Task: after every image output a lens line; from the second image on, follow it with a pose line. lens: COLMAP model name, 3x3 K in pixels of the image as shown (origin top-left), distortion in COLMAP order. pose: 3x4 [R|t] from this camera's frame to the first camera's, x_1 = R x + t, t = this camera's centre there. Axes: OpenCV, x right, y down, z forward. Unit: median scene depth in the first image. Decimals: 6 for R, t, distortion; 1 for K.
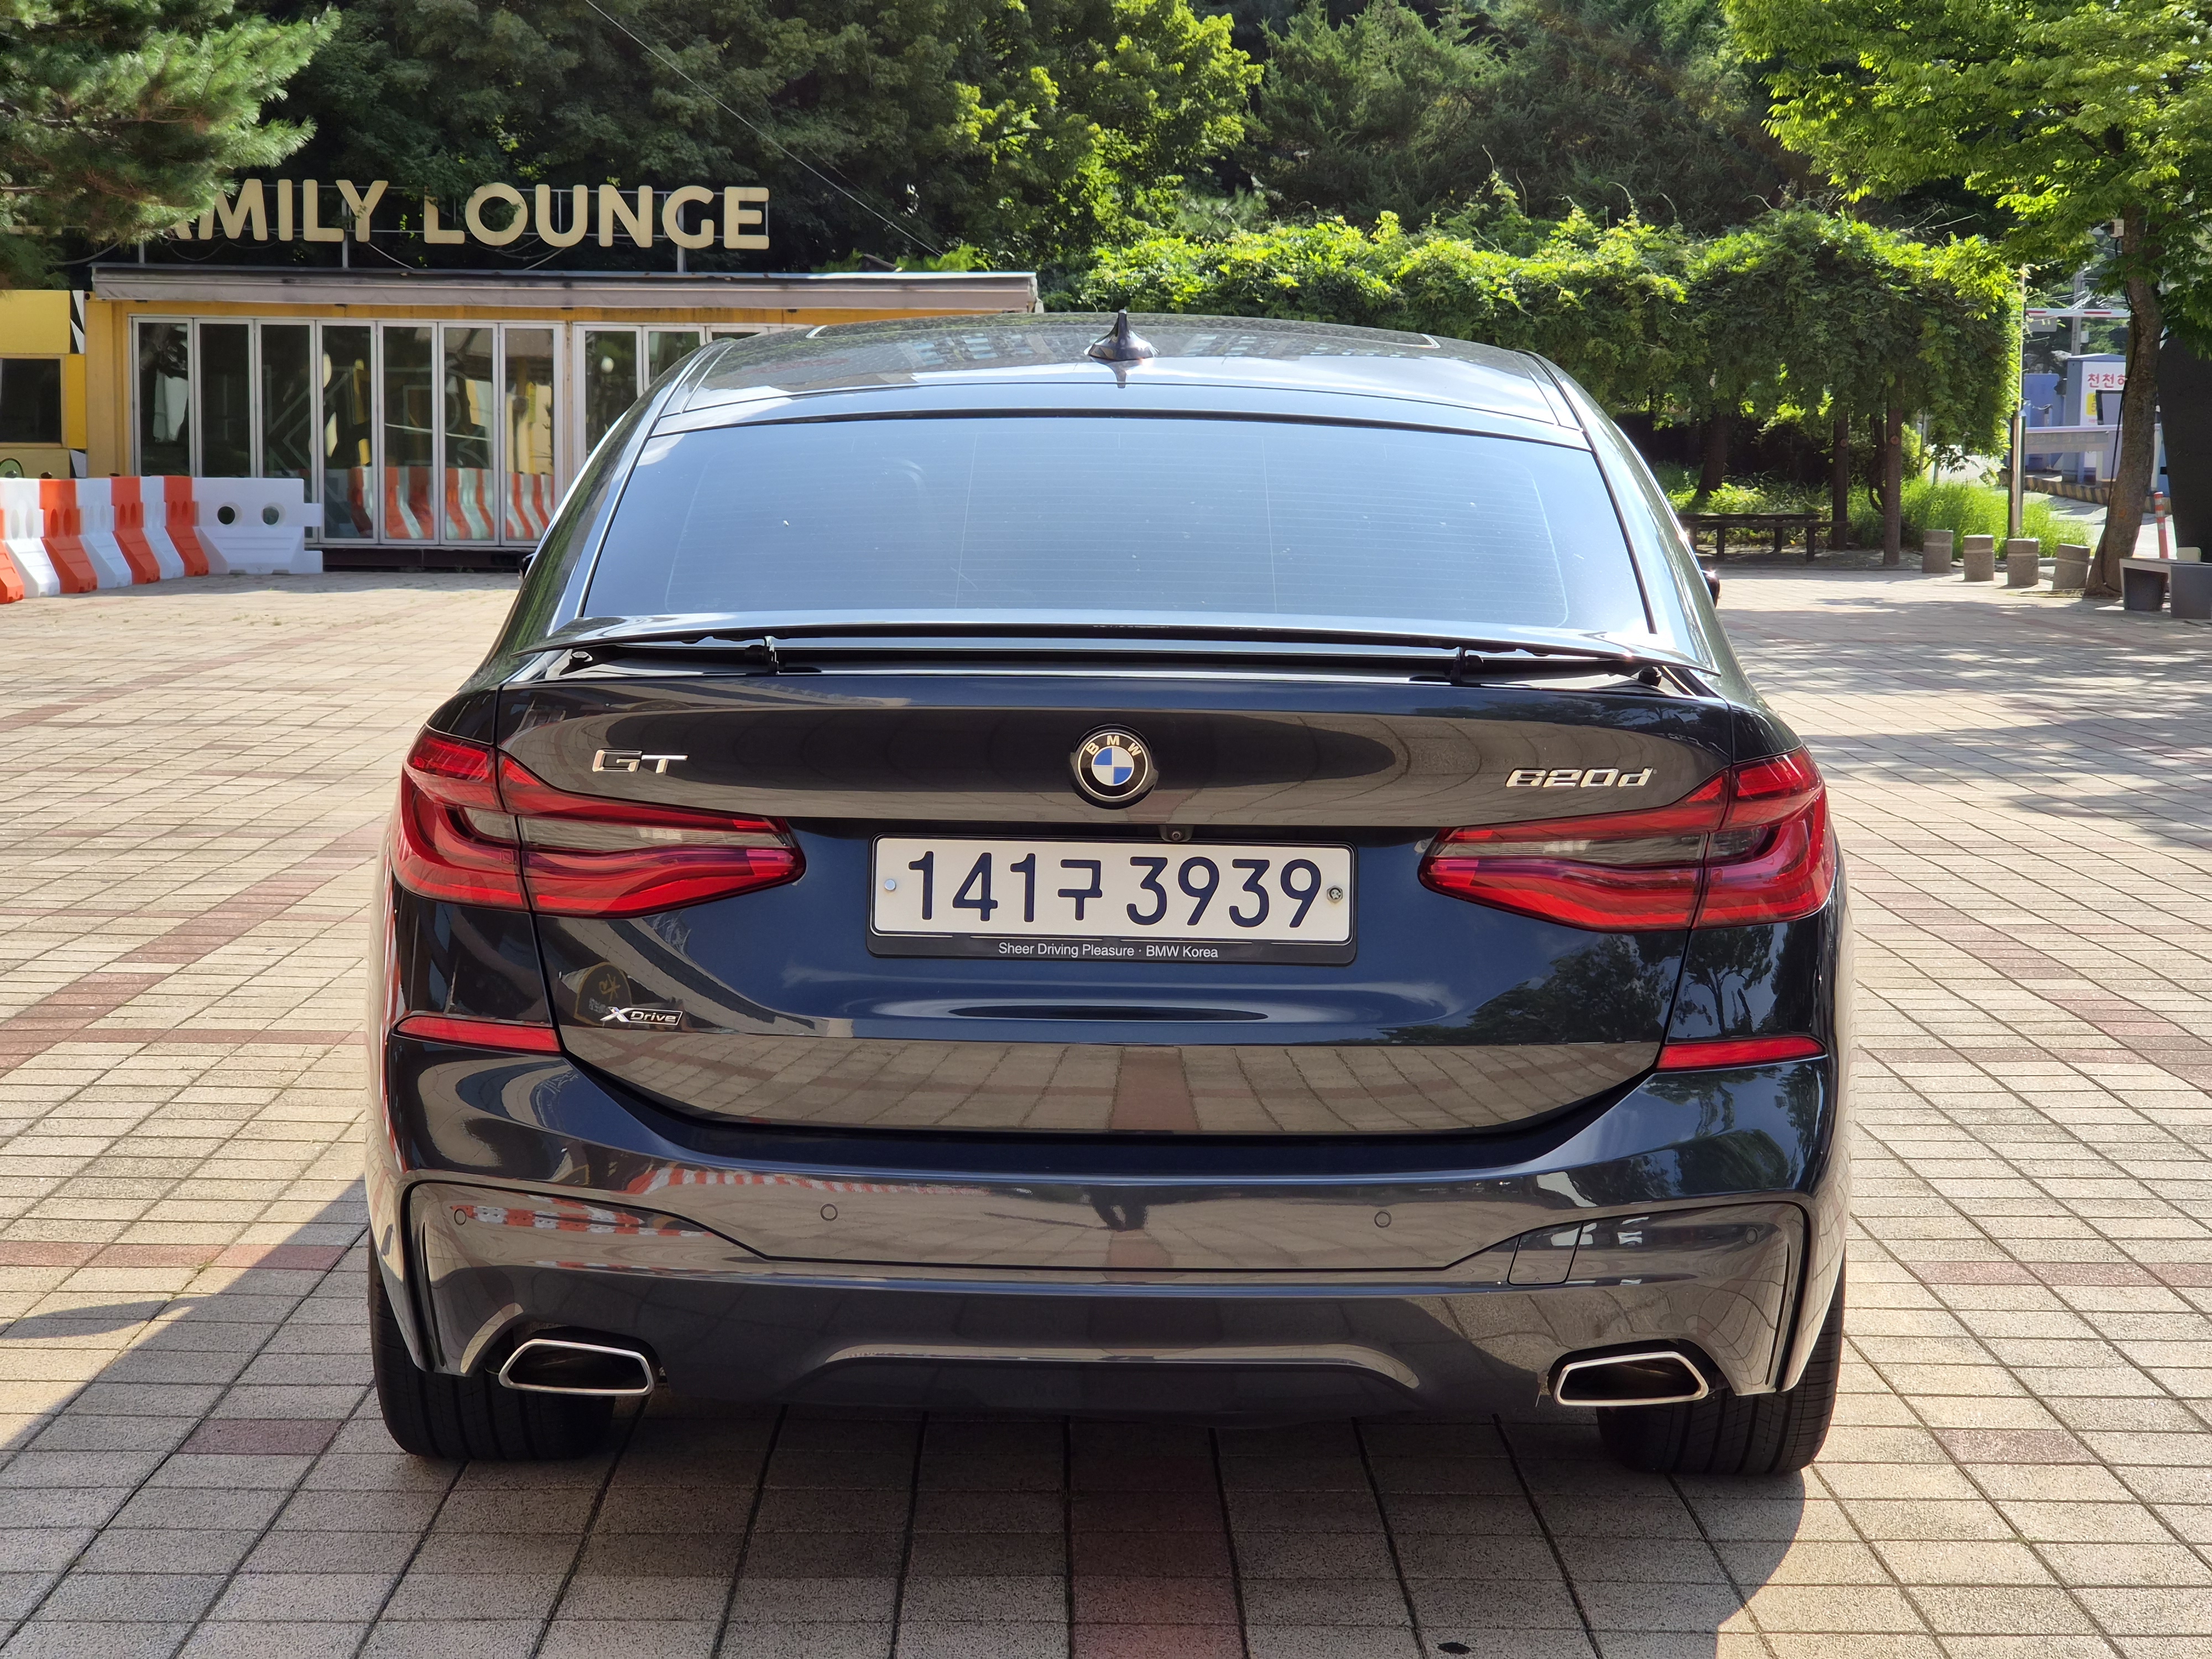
lens RADIAL K [[4356.2, 0, 1114.3], [0, 4356.2, 828.3], [0, 0, 1]] dist [-0.165798, 0.000000]
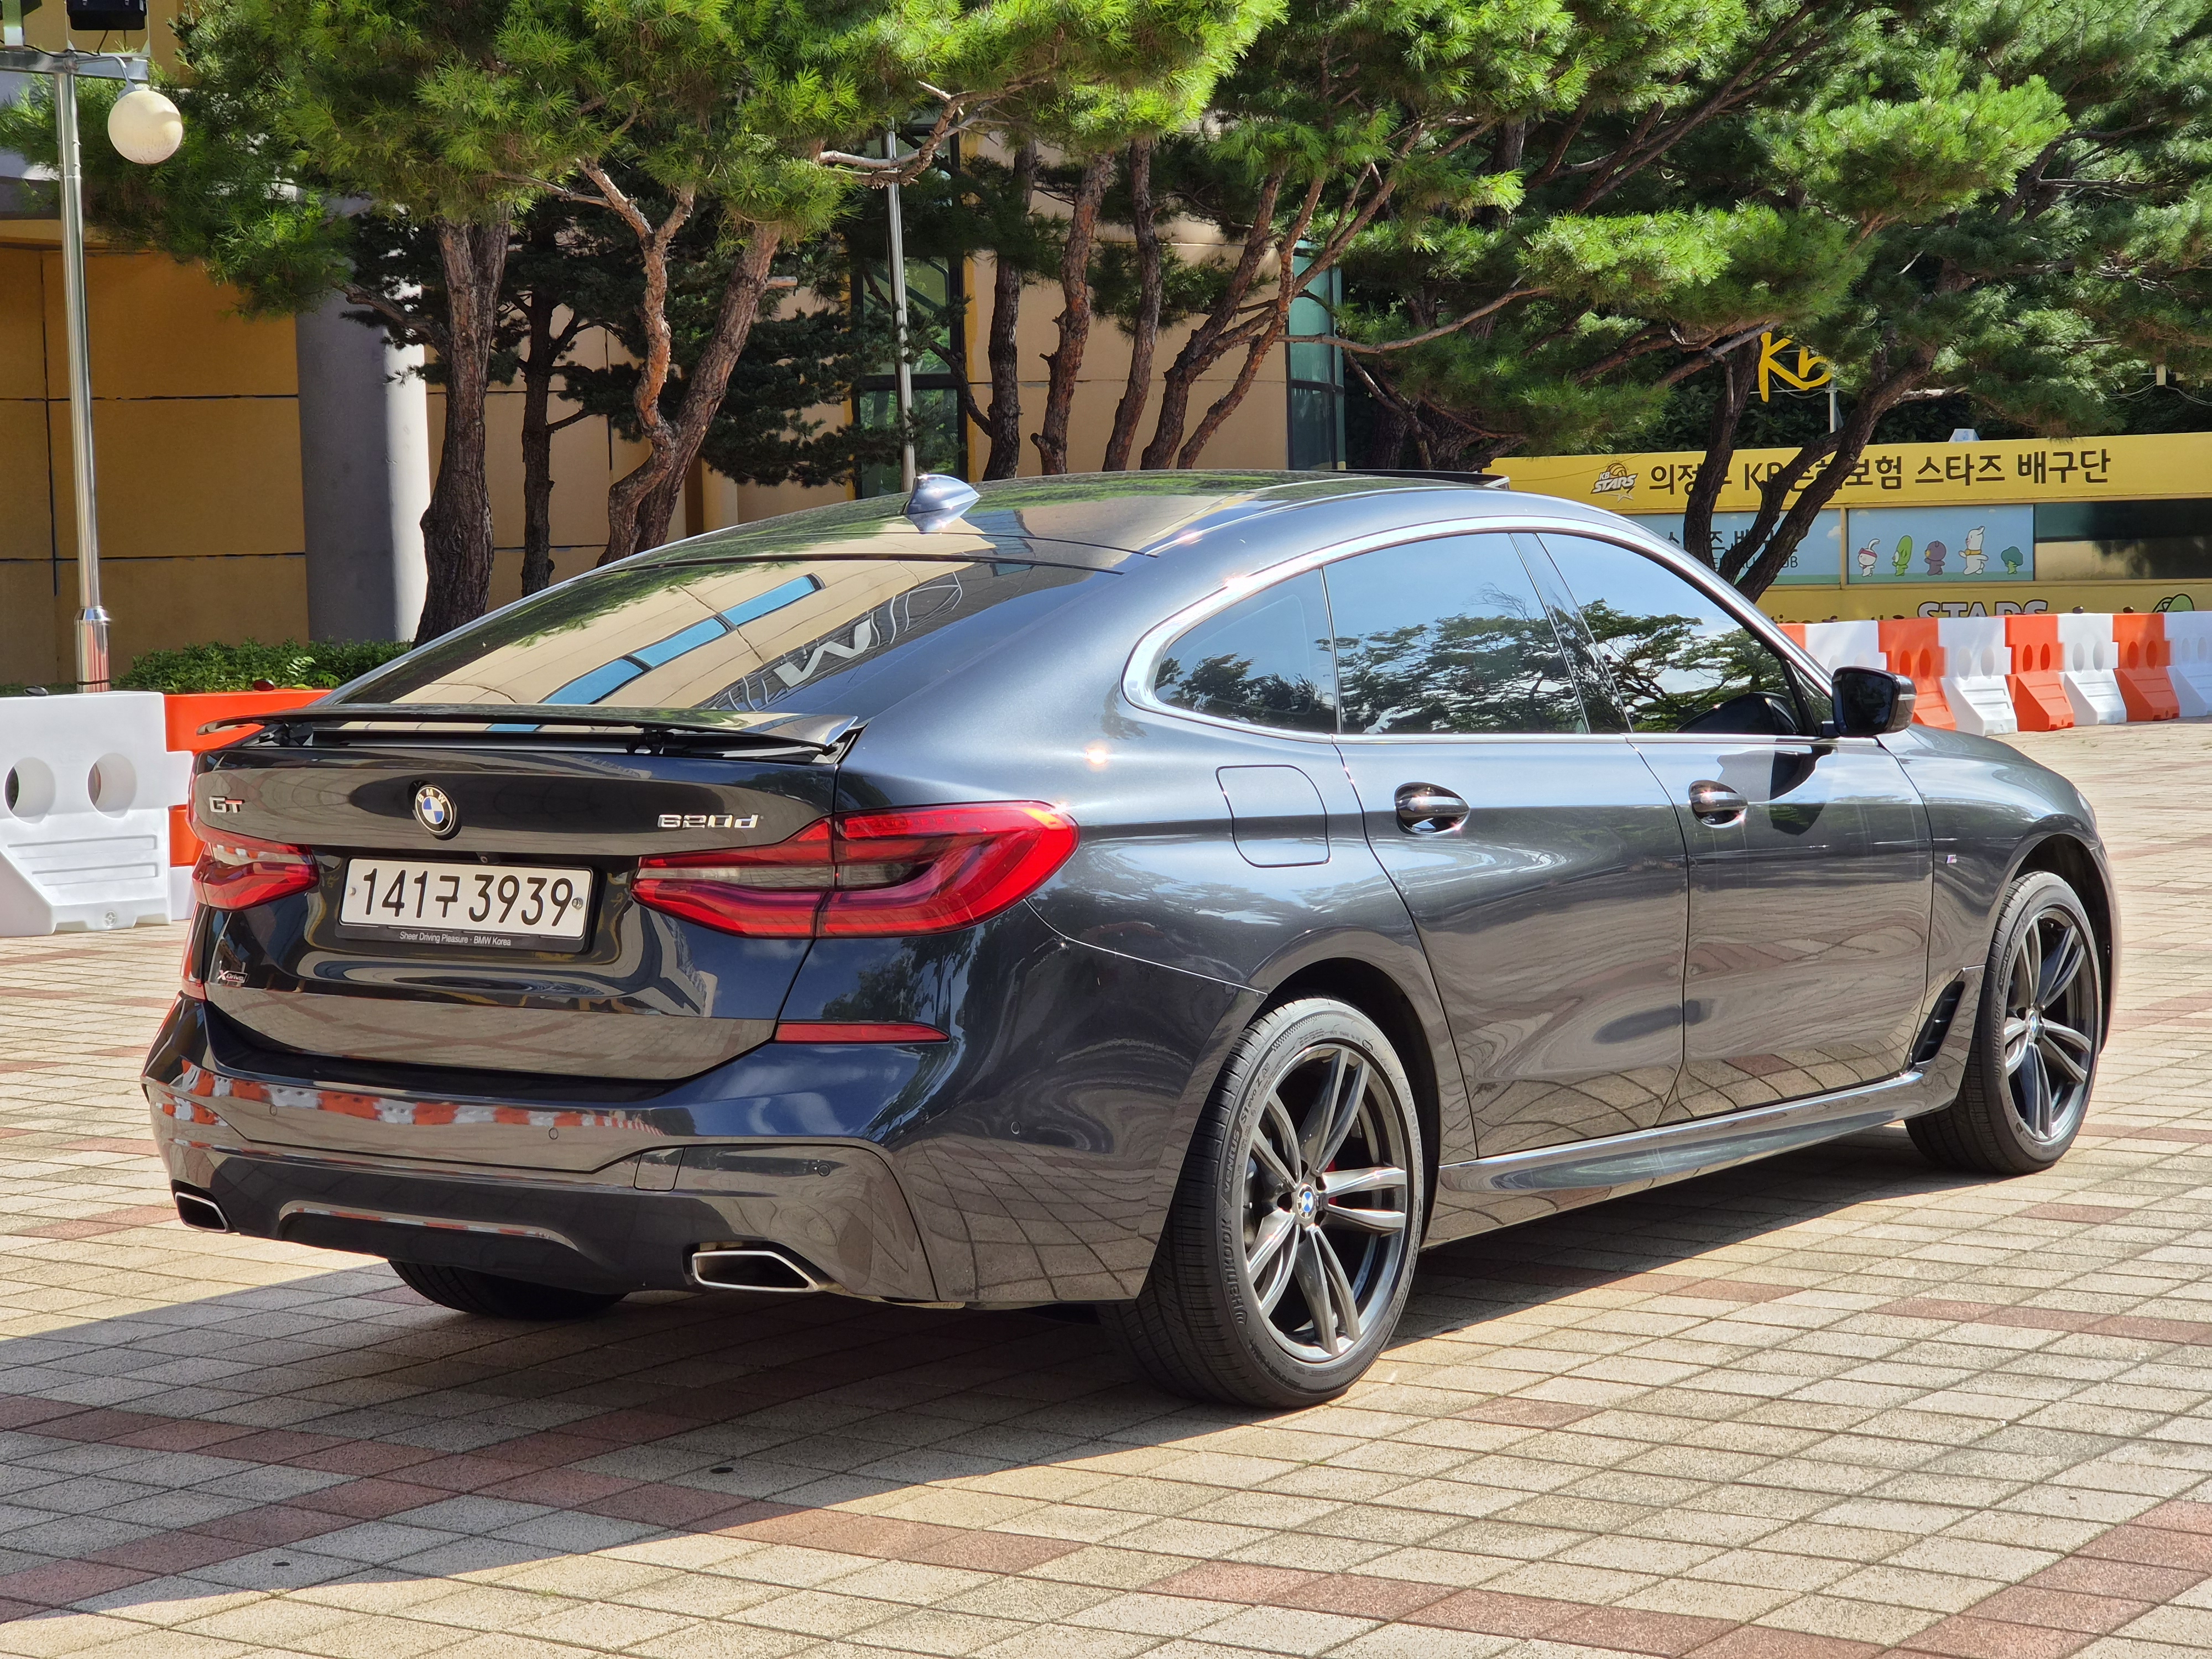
lens RADIAL K [[4356.2, 0, 1104.9], [0, 4356.2, 831.4], [0, 0, 1]] dist [-0.165798, 0.000000]
pose [[0.822684, 0.011006, -0.568393, 0.986882], [-0.028606, 0.999347, -0.022054, 0.017952], [0.567779, 0.034403, 0.822462, -0.057933]]
